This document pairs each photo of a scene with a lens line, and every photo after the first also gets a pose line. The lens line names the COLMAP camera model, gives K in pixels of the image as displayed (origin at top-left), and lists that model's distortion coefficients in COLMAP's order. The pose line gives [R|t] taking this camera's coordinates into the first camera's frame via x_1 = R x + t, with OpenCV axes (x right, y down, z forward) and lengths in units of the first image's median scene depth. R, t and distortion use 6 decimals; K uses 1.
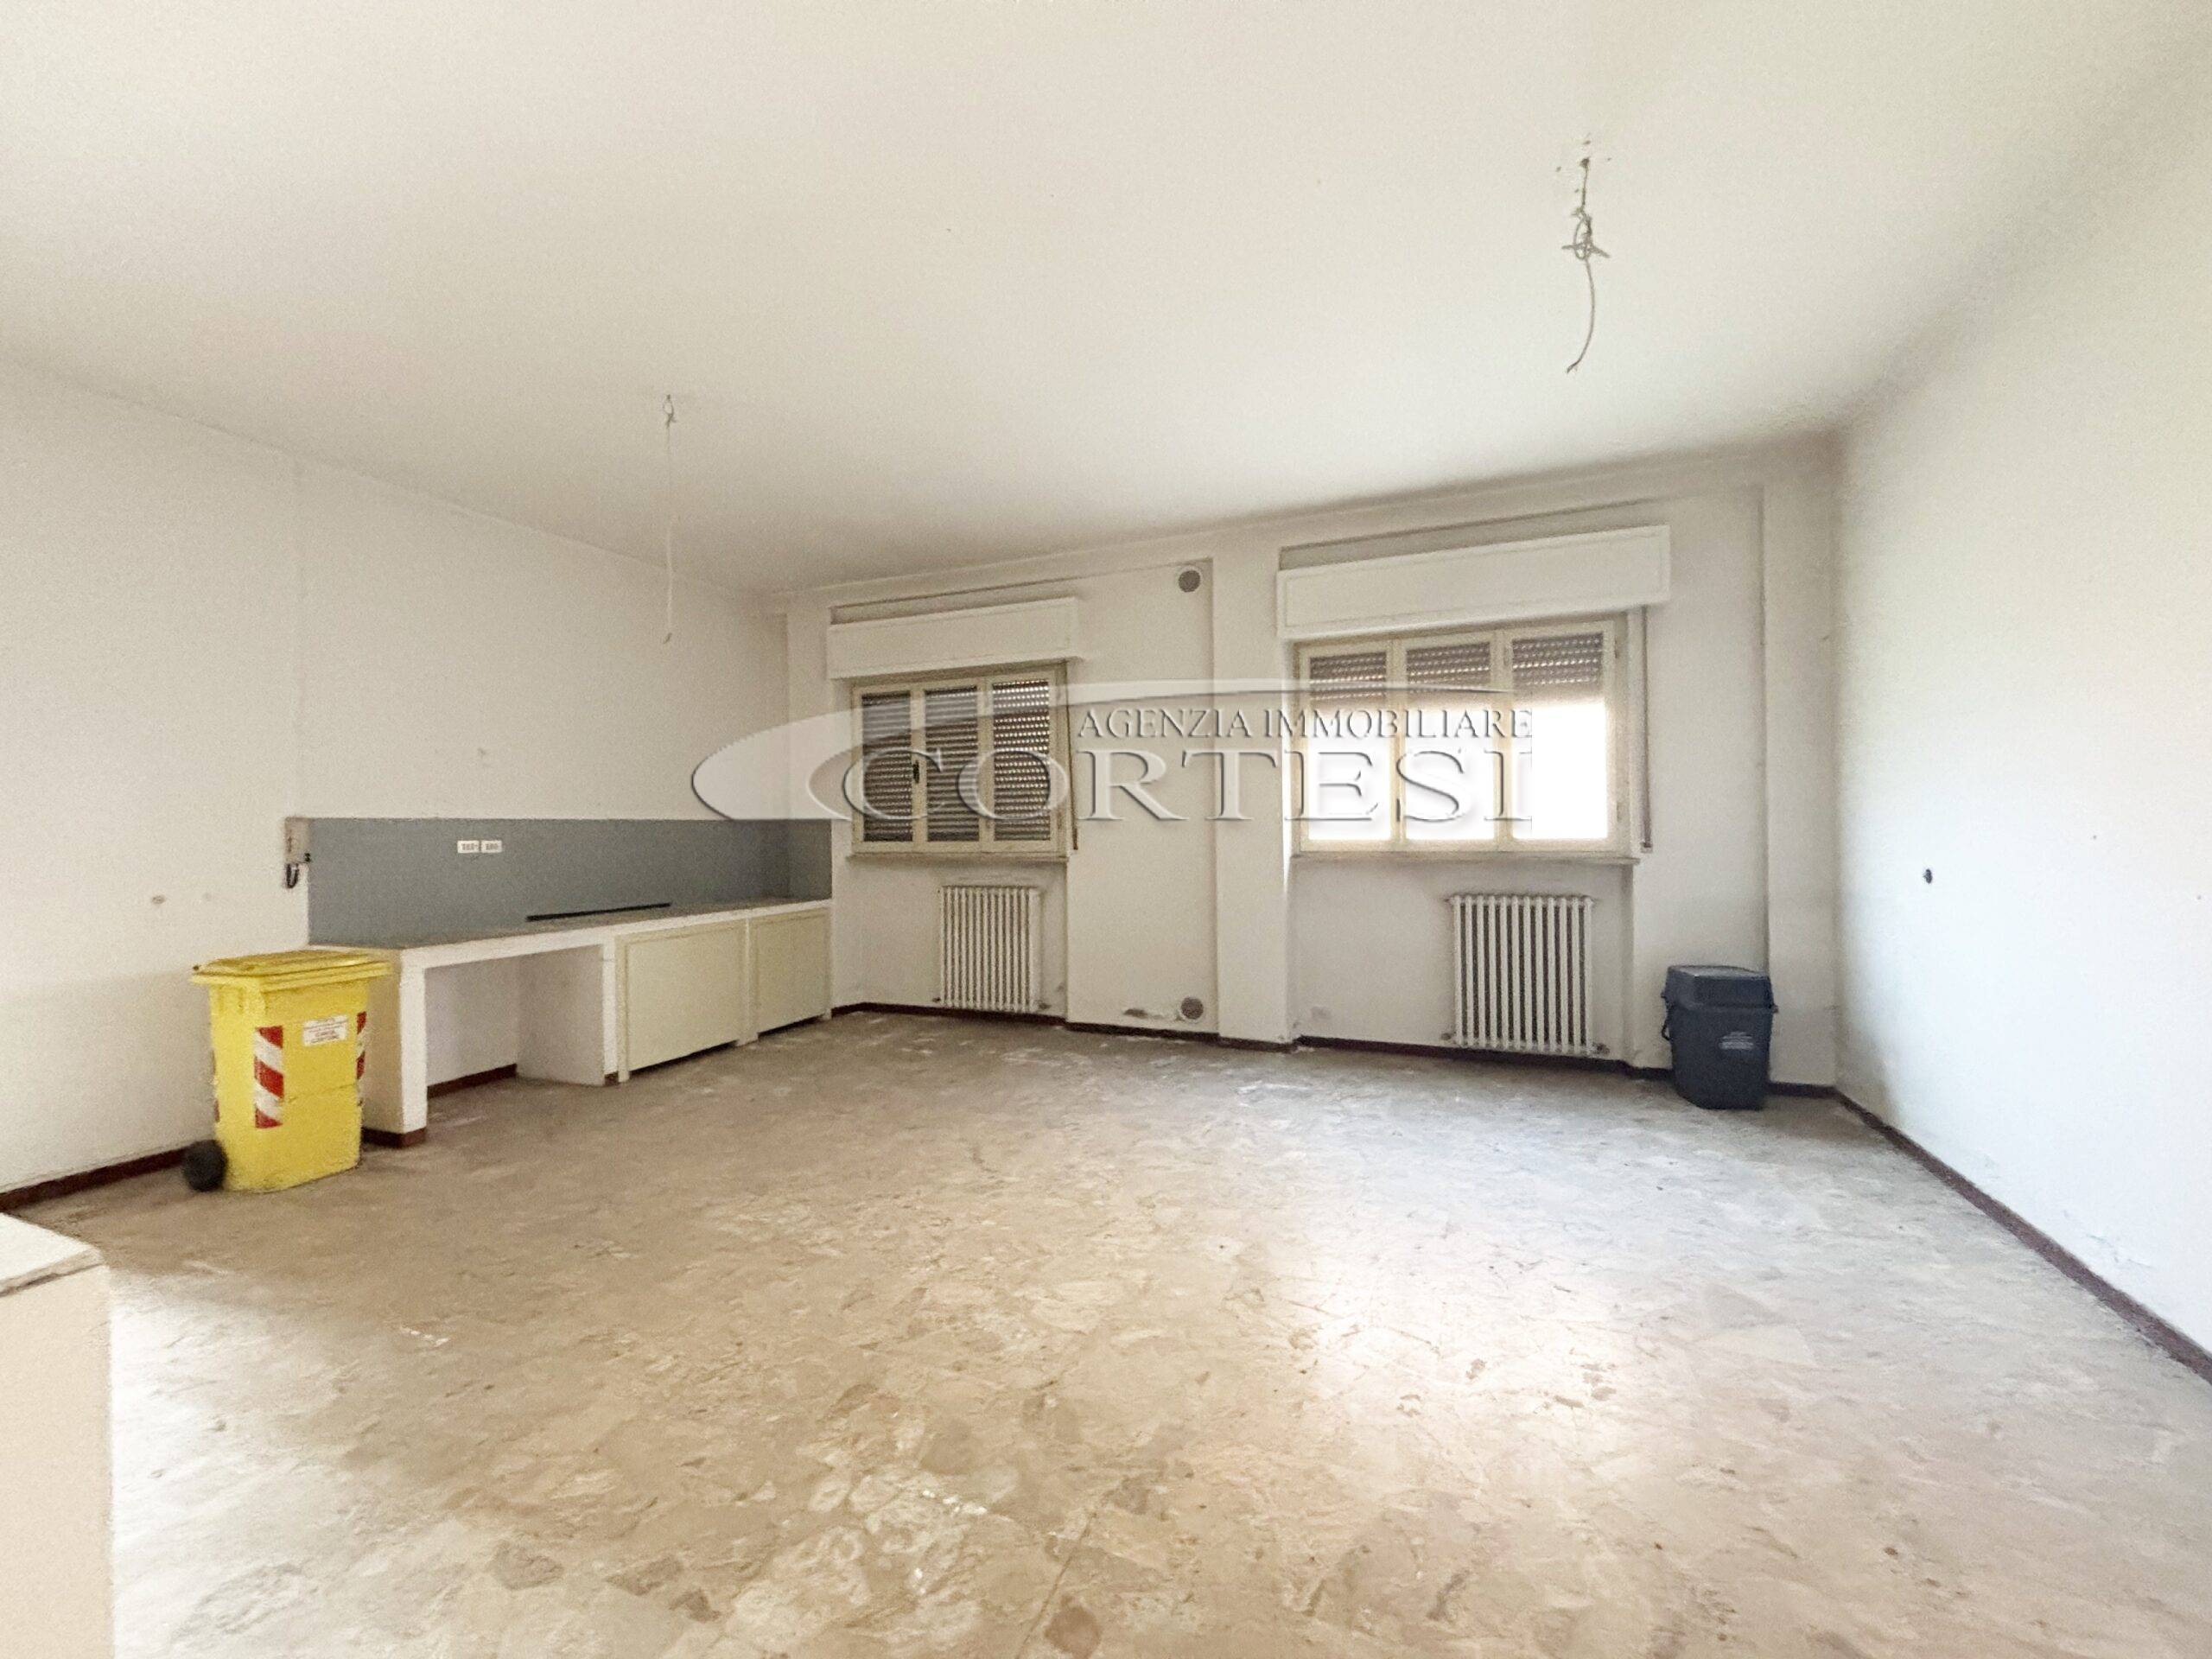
lens RADIAL K [[912.2, 0, 1114.0], [0, 912.2, 815.3], [0, 0, 1]] dist [0.005708, -0.000462]
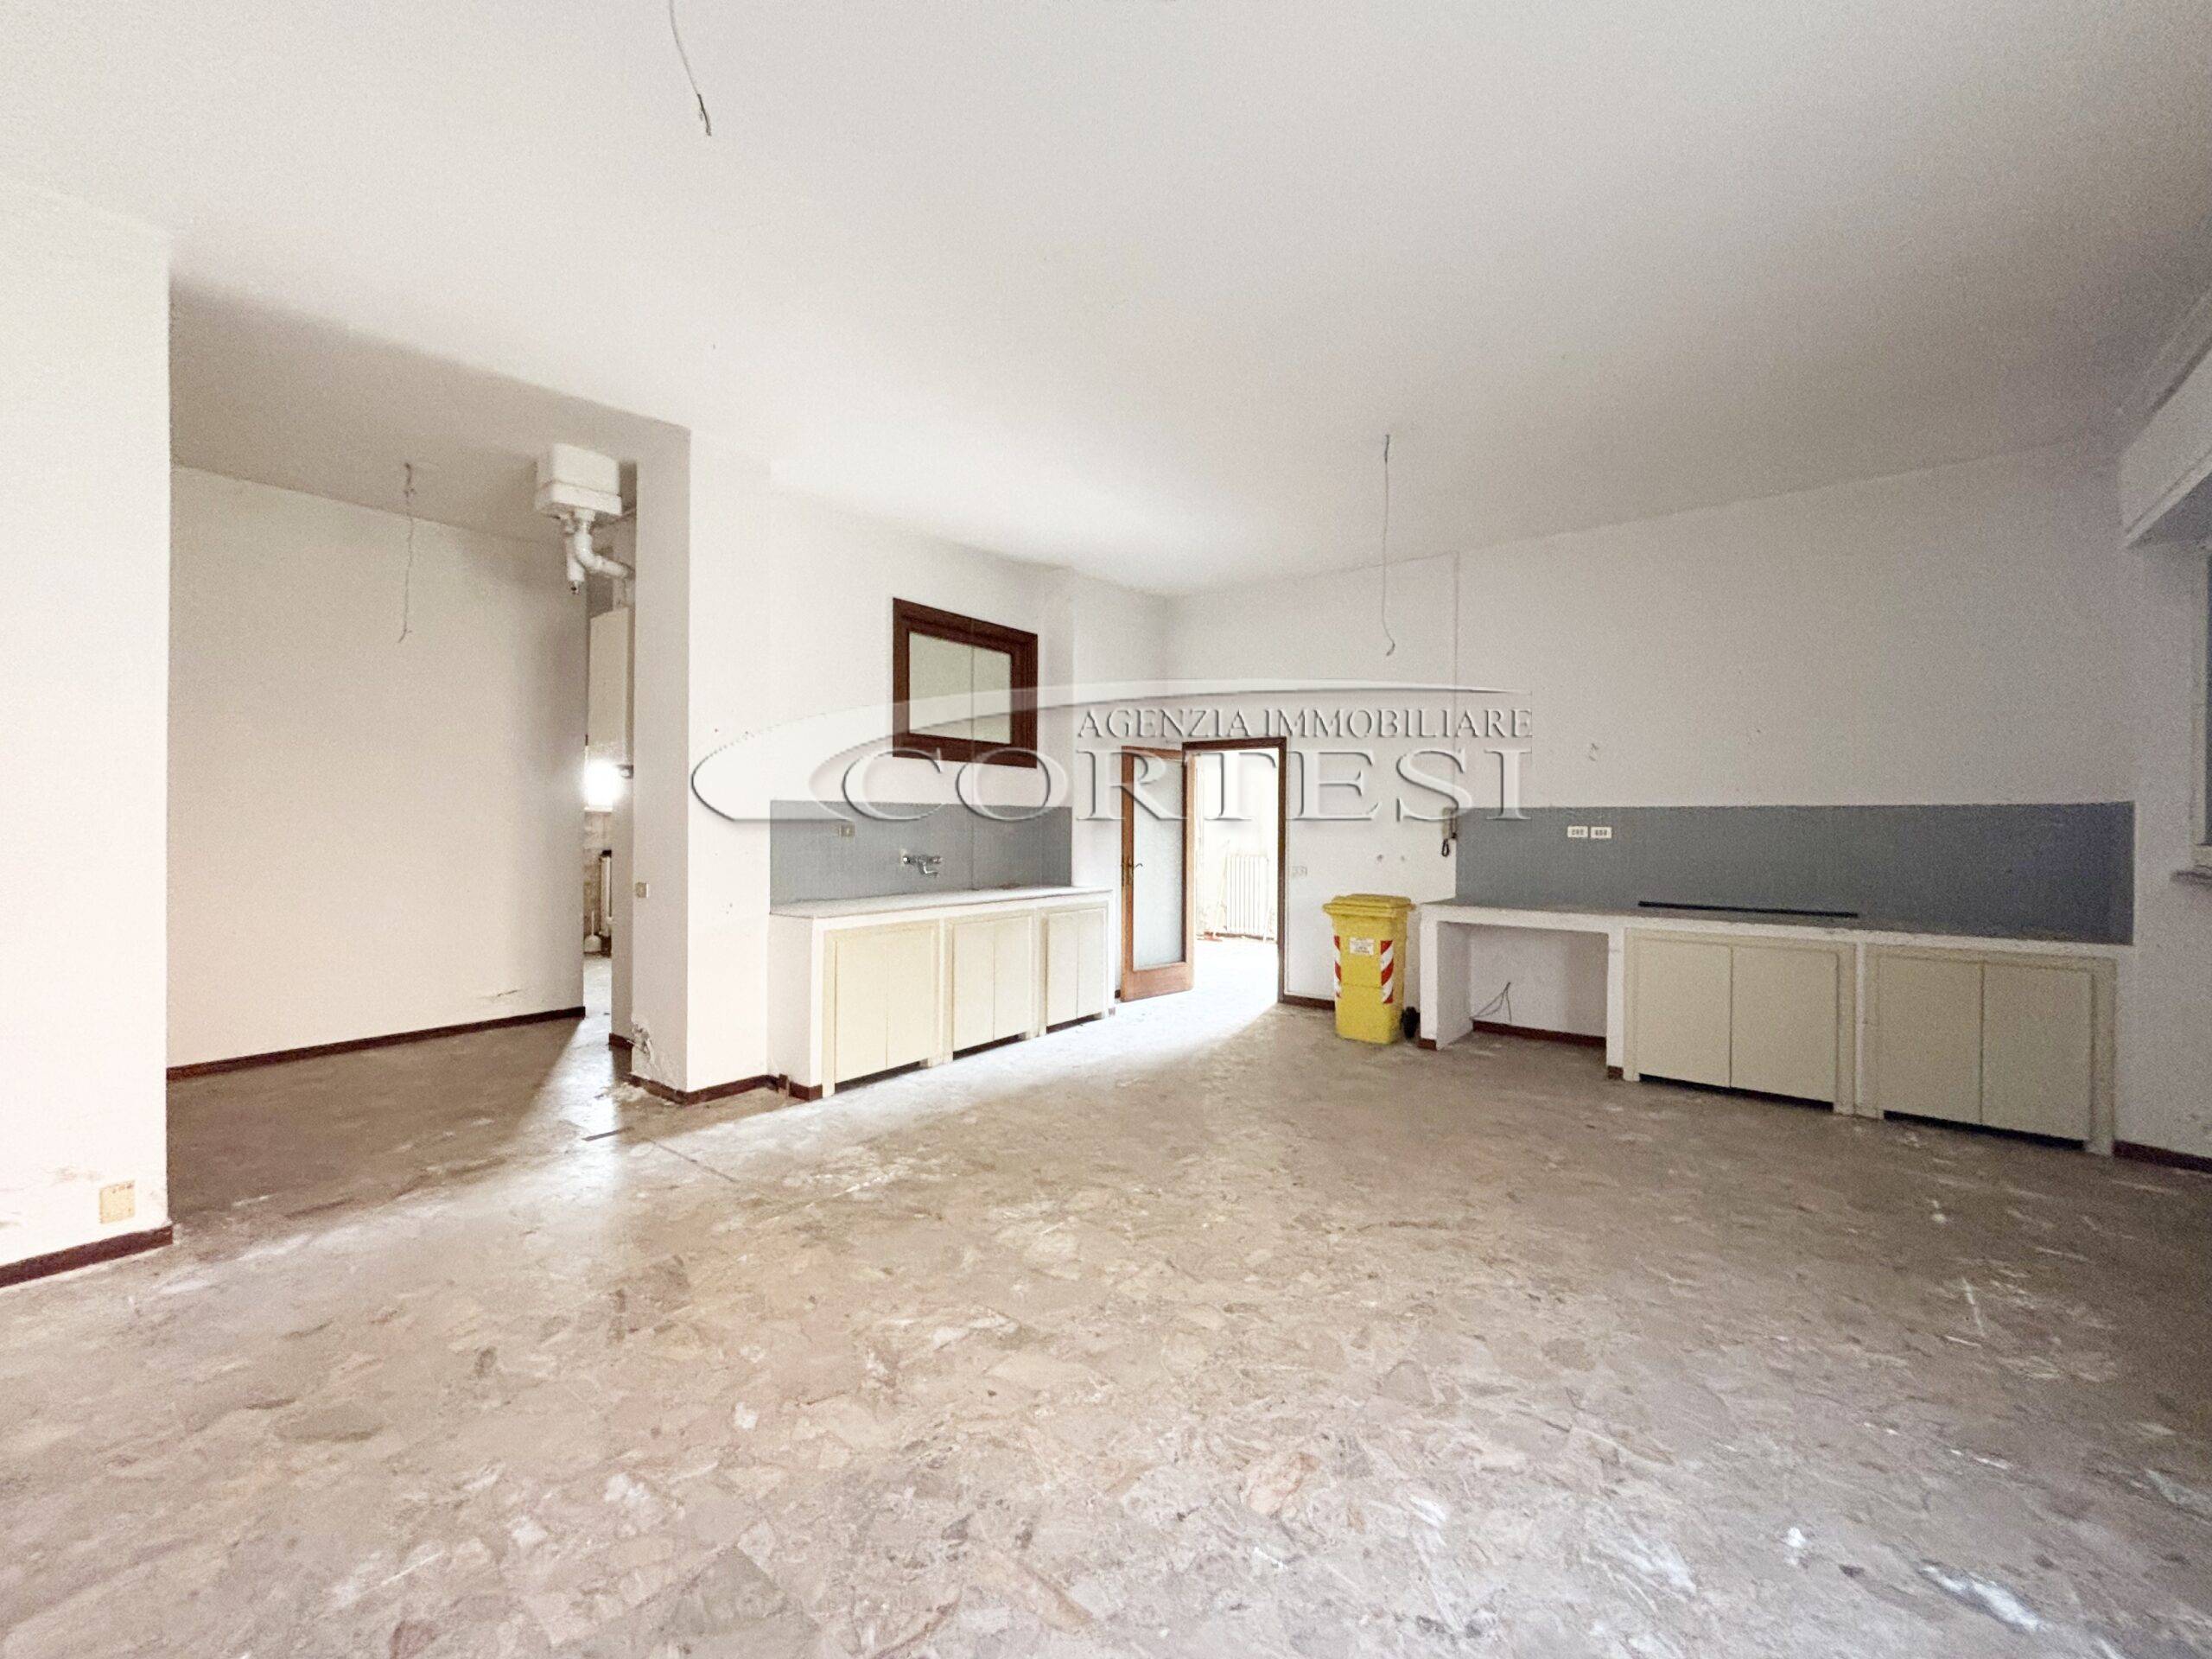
lens RADIAL K [[912.2, 0, 1093.2], [0, 912.2, 818.6], [0, 0, 1]] dist [0.005708, -0.000462]
pose [[-0.292037, 0.007653, -0.956376, 0.584337], [0.008829, 0.999947, 0.005305, 0.007579], [0.956366, -0.006894, -0.292089, 0.810132]]
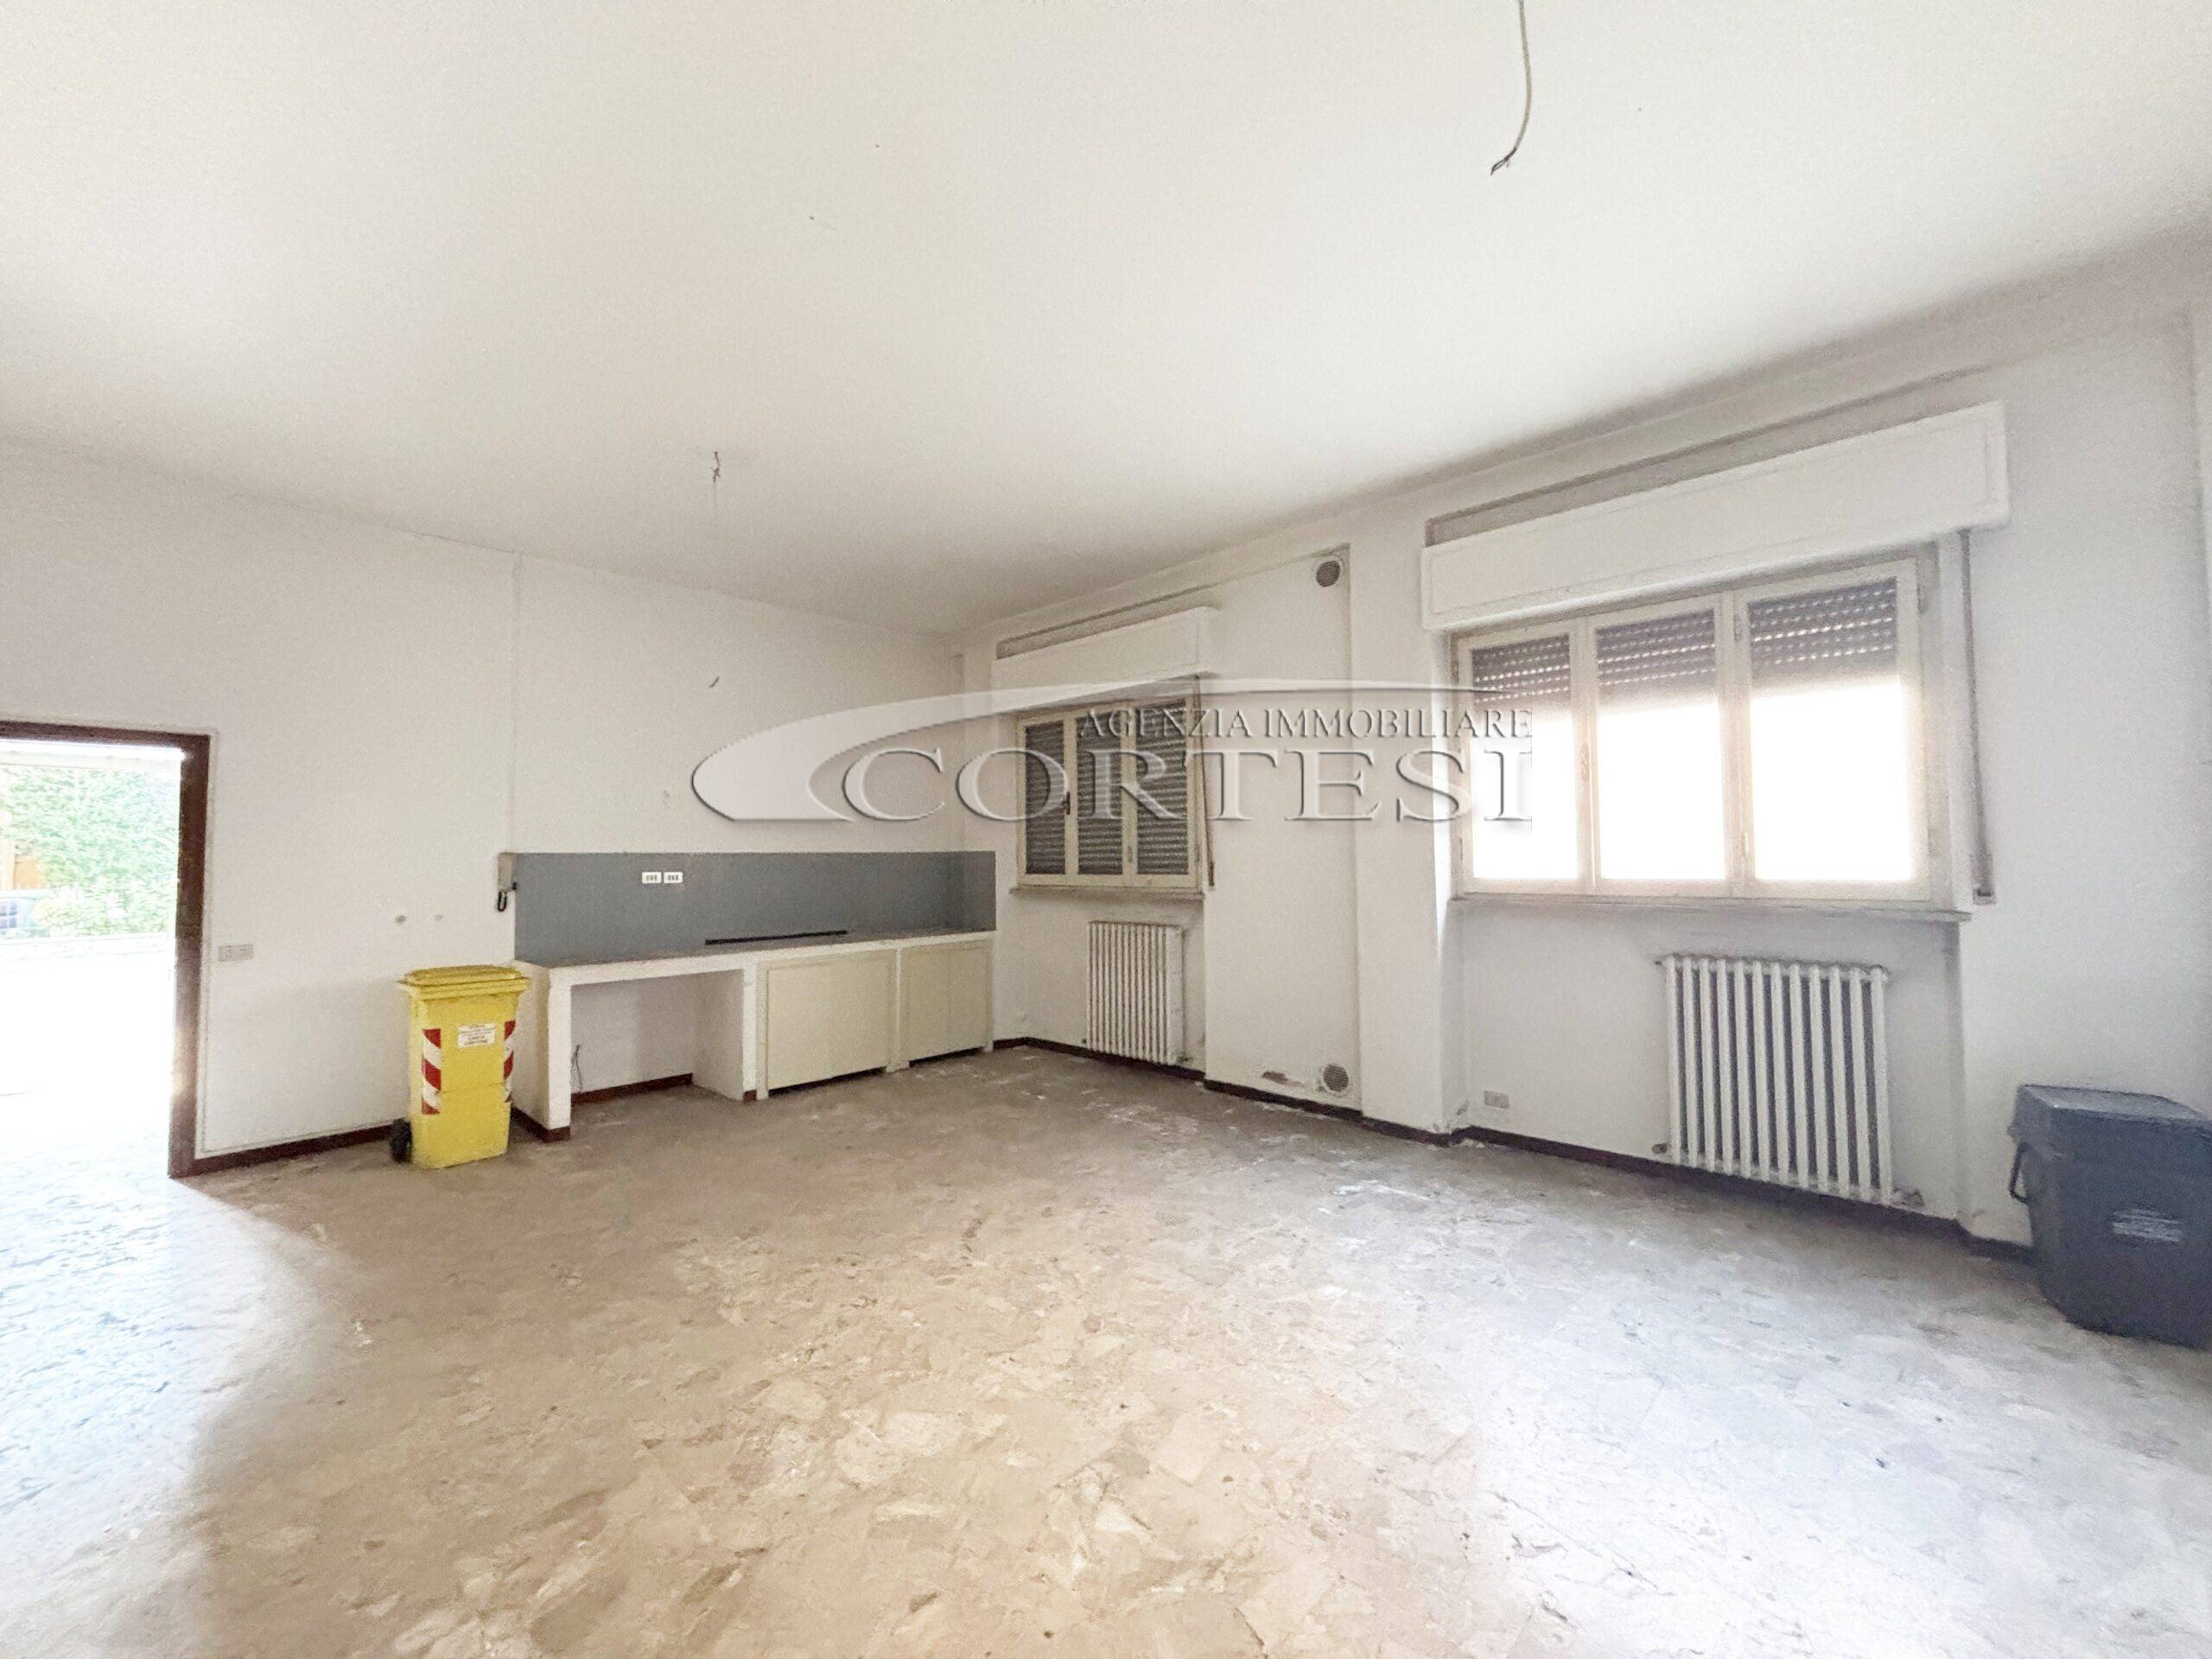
lens RADIAL K [[912.2, 0, 1110.6], [0, 912.2, 816.8], [0, 0, 1]] dist [0.005708, -0.000462]
pose [[0.926499, -0.015070, -0.375995, 0.267964], [0.003728, 0.999516, -0.030873, -0.004092], [0.376278, 0.027202, 0.926107, 0.170806]]
